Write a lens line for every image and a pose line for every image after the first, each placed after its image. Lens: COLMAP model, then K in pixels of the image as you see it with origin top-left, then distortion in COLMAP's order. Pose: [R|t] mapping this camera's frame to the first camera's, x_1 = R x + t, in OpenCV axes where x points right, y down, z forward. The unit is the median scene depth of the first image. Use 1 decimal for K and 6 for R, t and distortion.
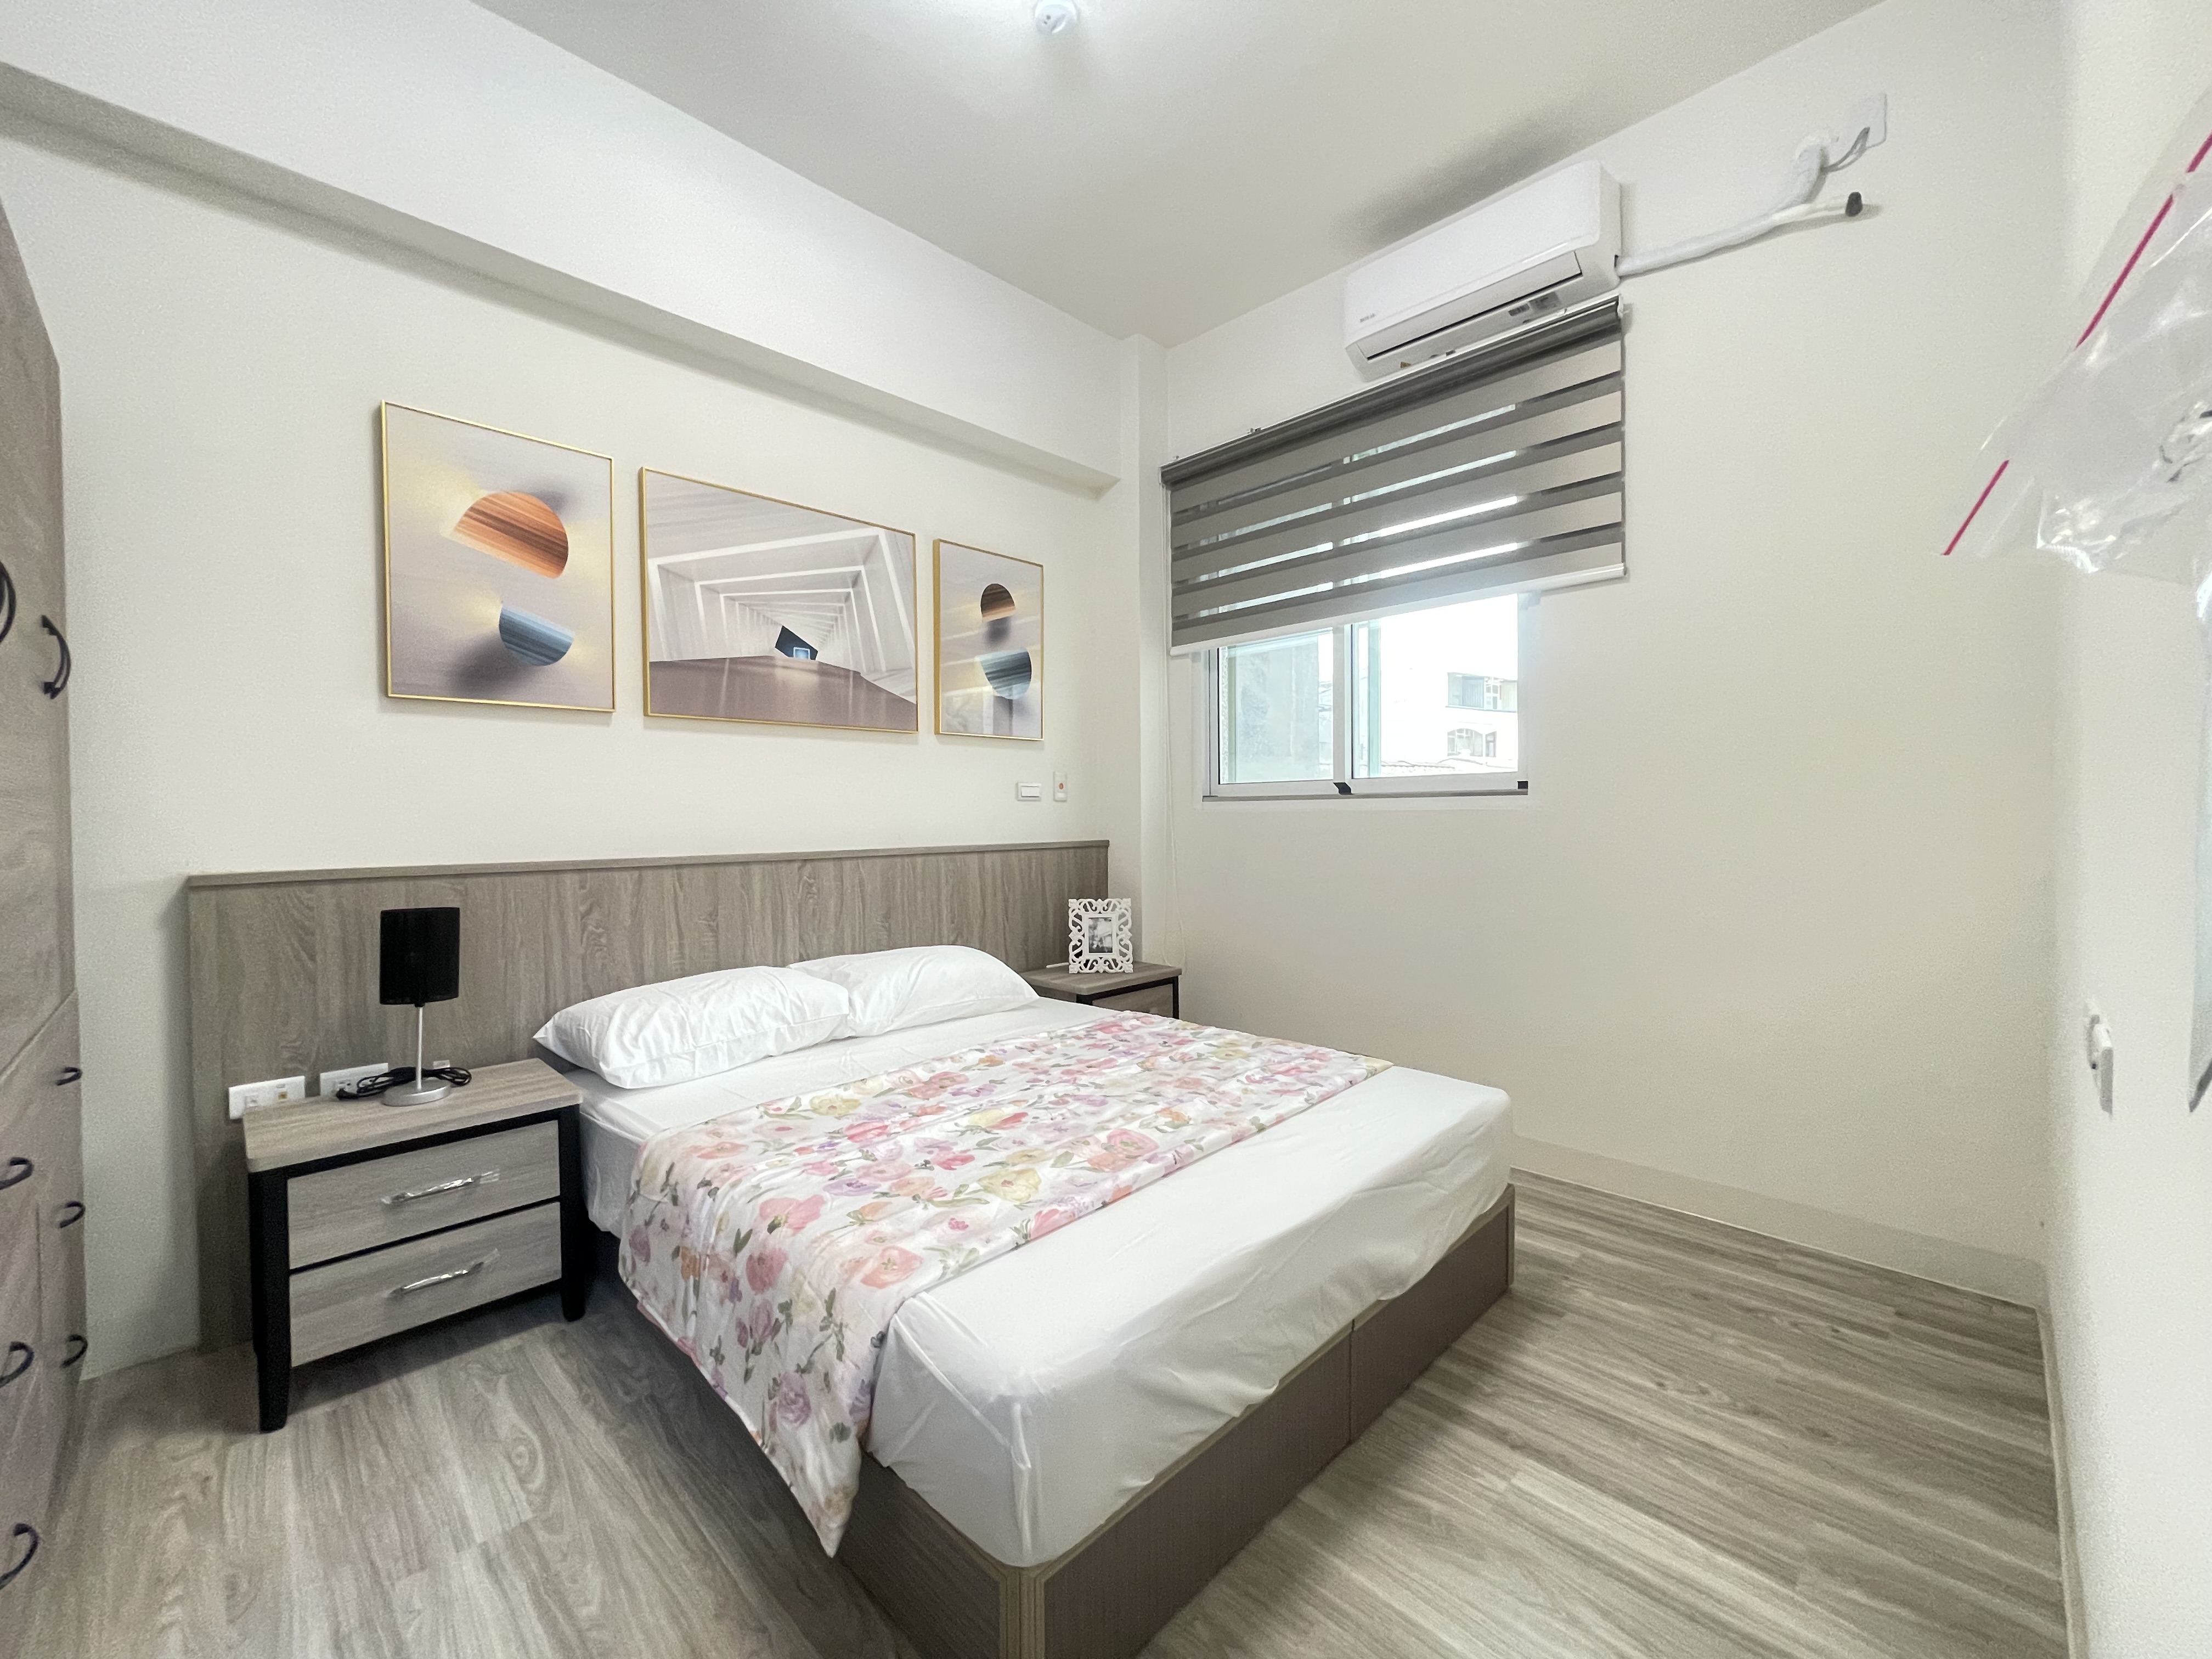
lens RADIAL K [[885.7, 0, 1100.4], [0, 885.7, 836.7], [0, 0, 1]] dist [0.005623, 0.000288]
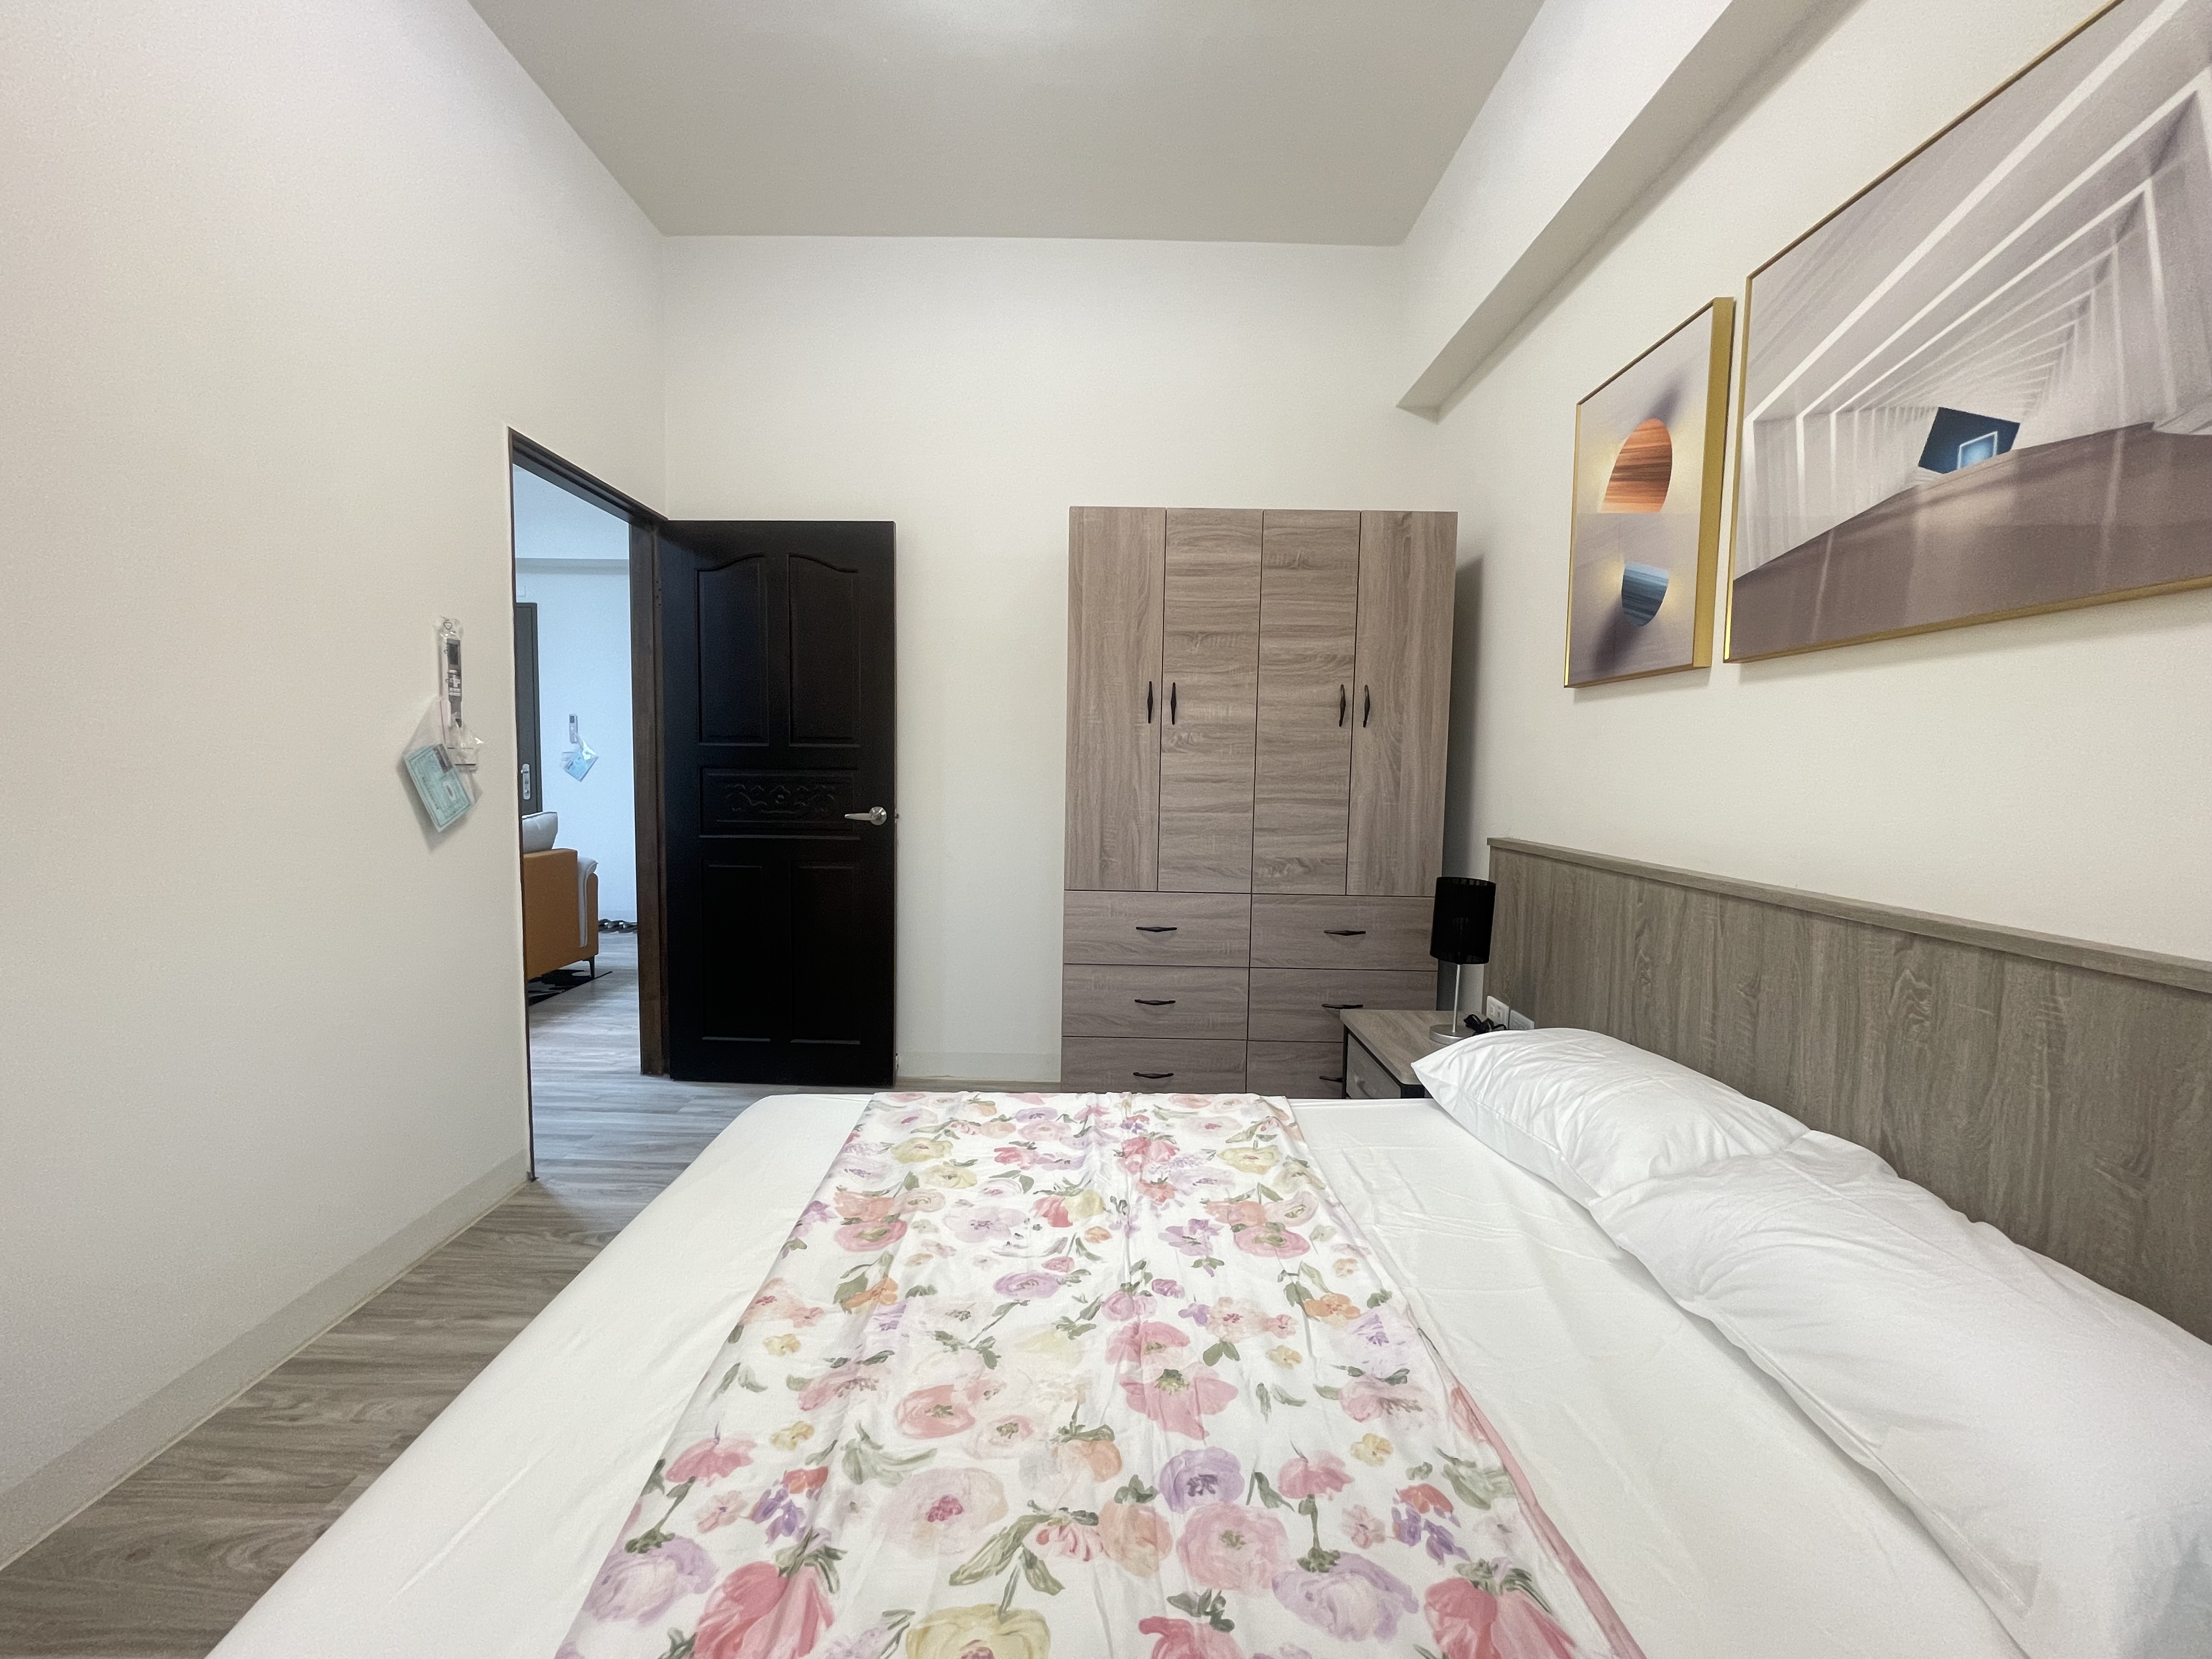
lens RADIAL K [[898.5, 0, 1093.8], [0, 898.5, 827.8], [0, 0, 1]] dist [-0.002270, 0.001453]
pose [[-0.711082, 0.045829, -0.701614, 0.302962], [-0.030009, 0.994986, 0.095406, -0.064106], [0.702468, 0.088896, -0.706142, 1.155464]]
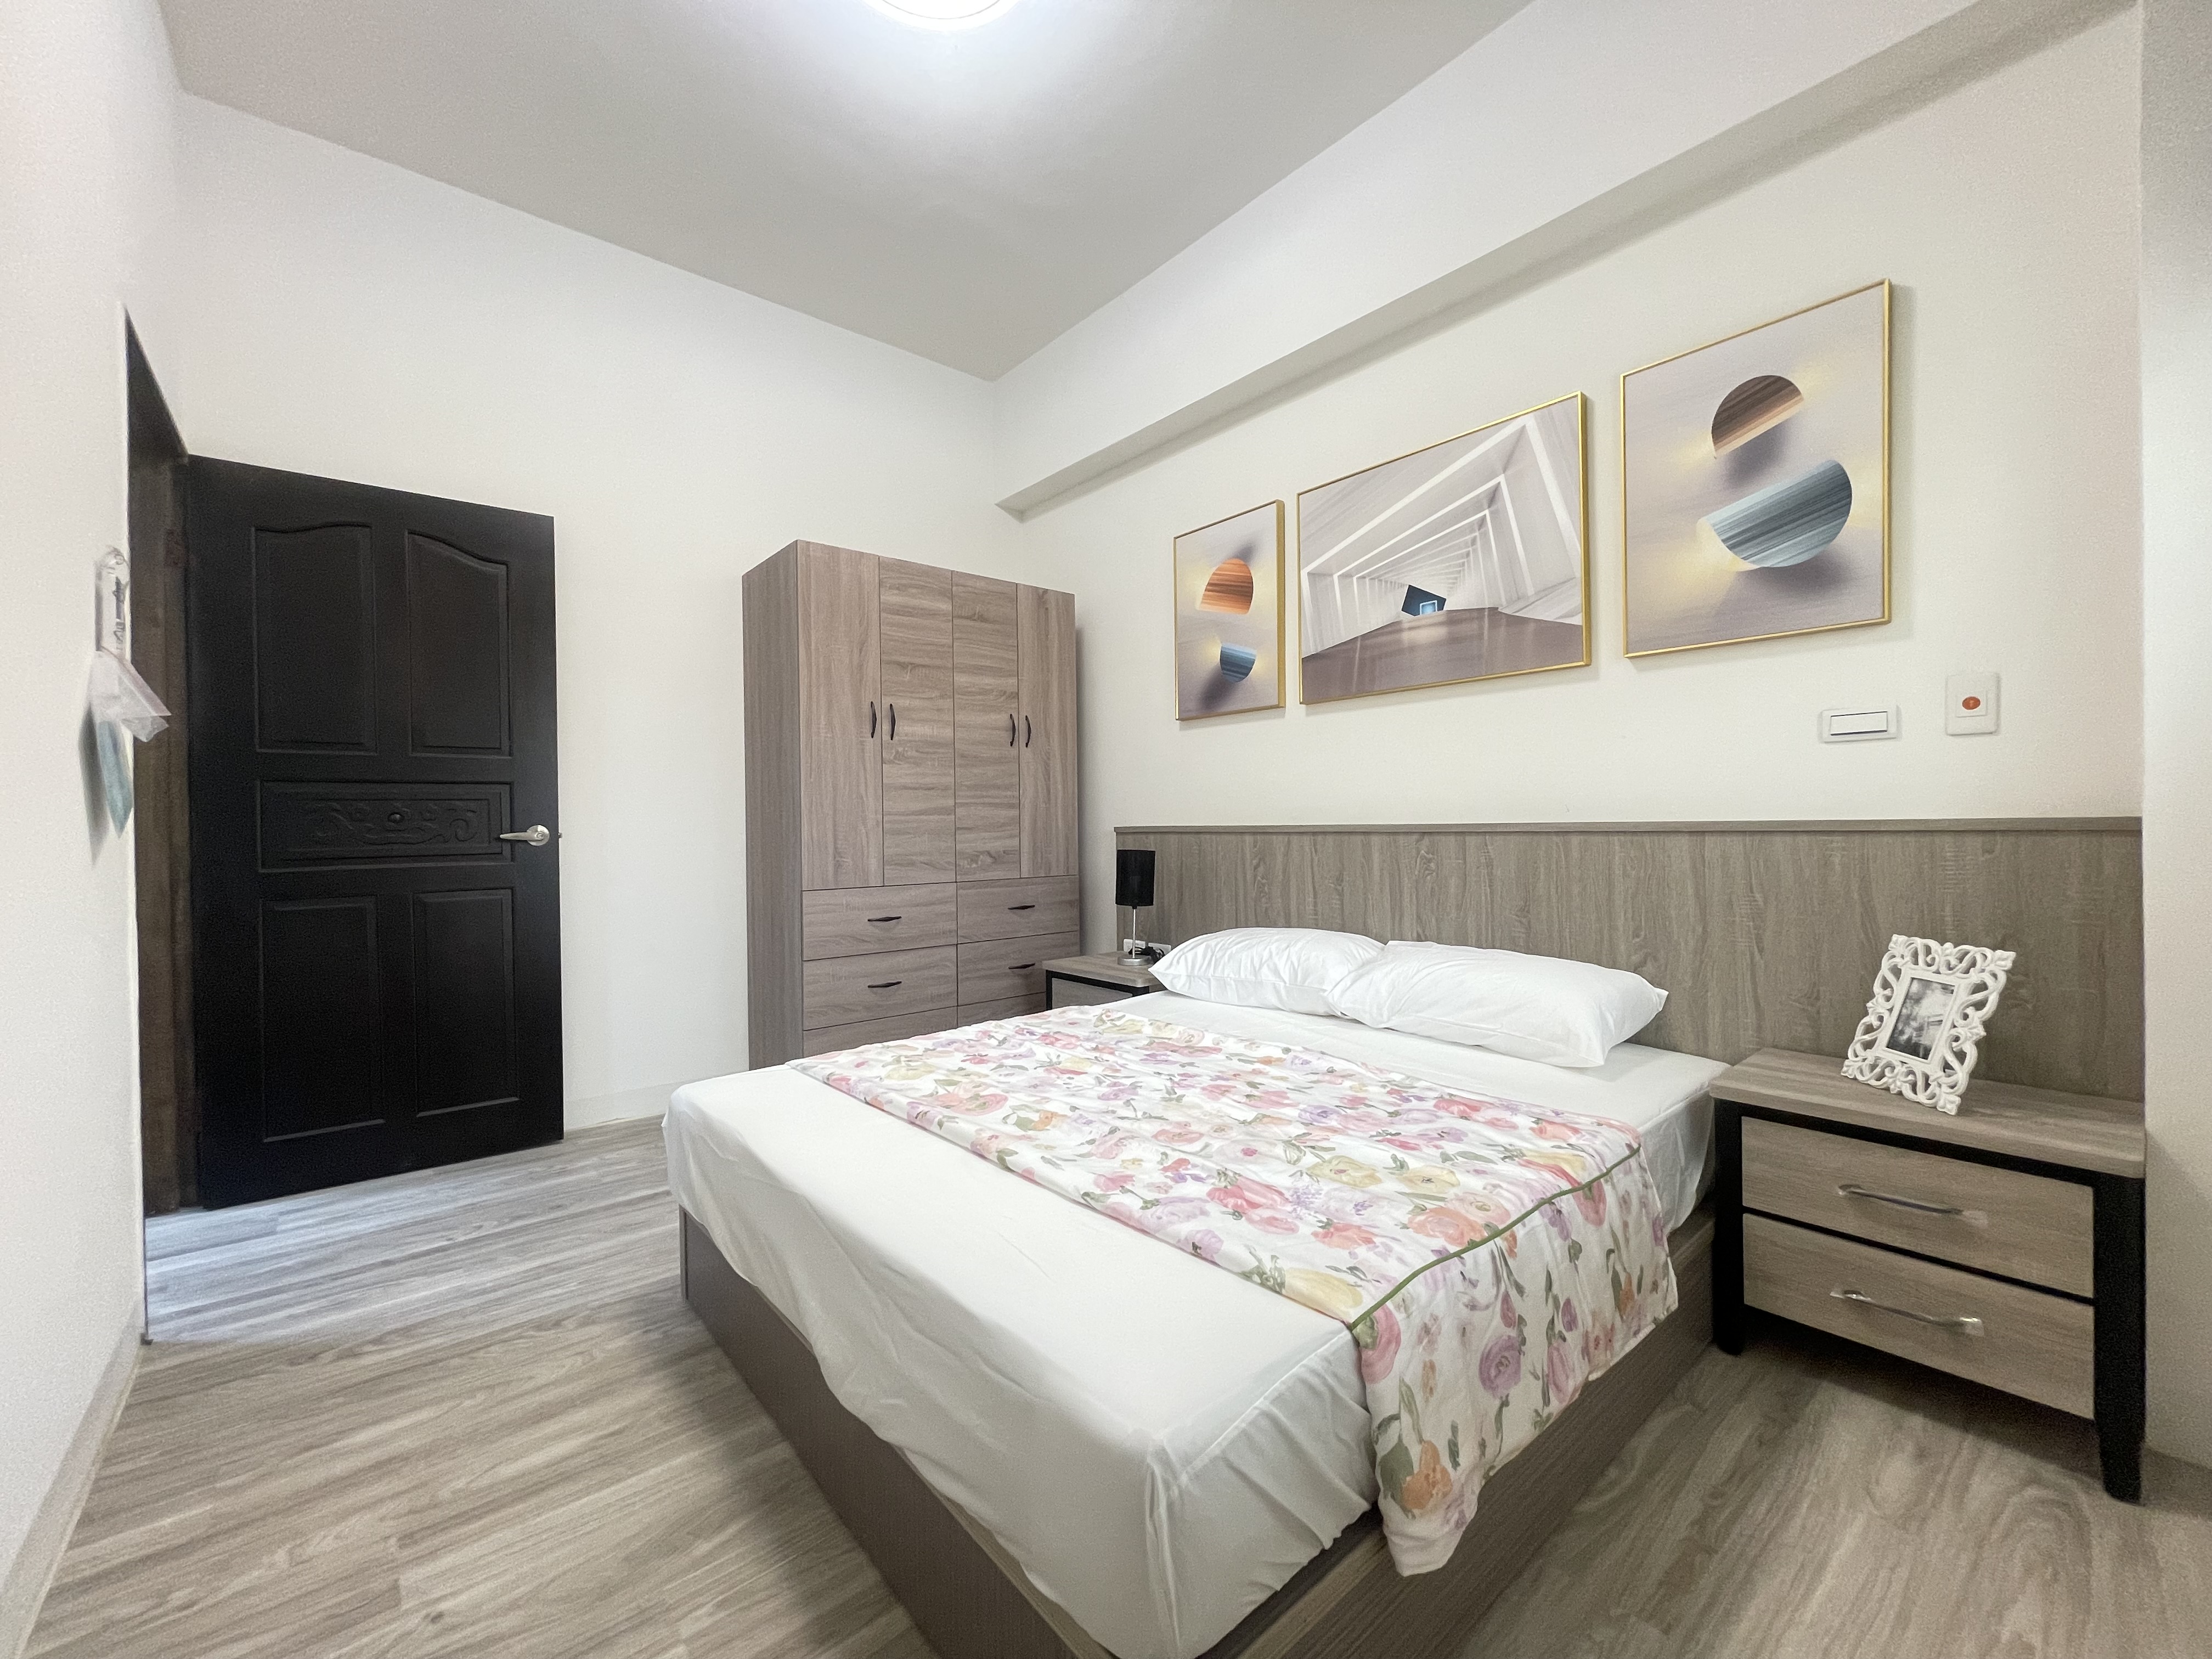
lens RADIAL K [[898.5, 0, 1093.4], [0, 898.5, 828.3], [0, 0, 1]] dist [-0.002270, 0.001453]
pose [[-0.093759, 0.012574, -0.995516, 0.703797], [-0.014678, 0.999794, 0.014010, 0.015337], [0.995487, 0.015926, -0.093555, 0.842757]]
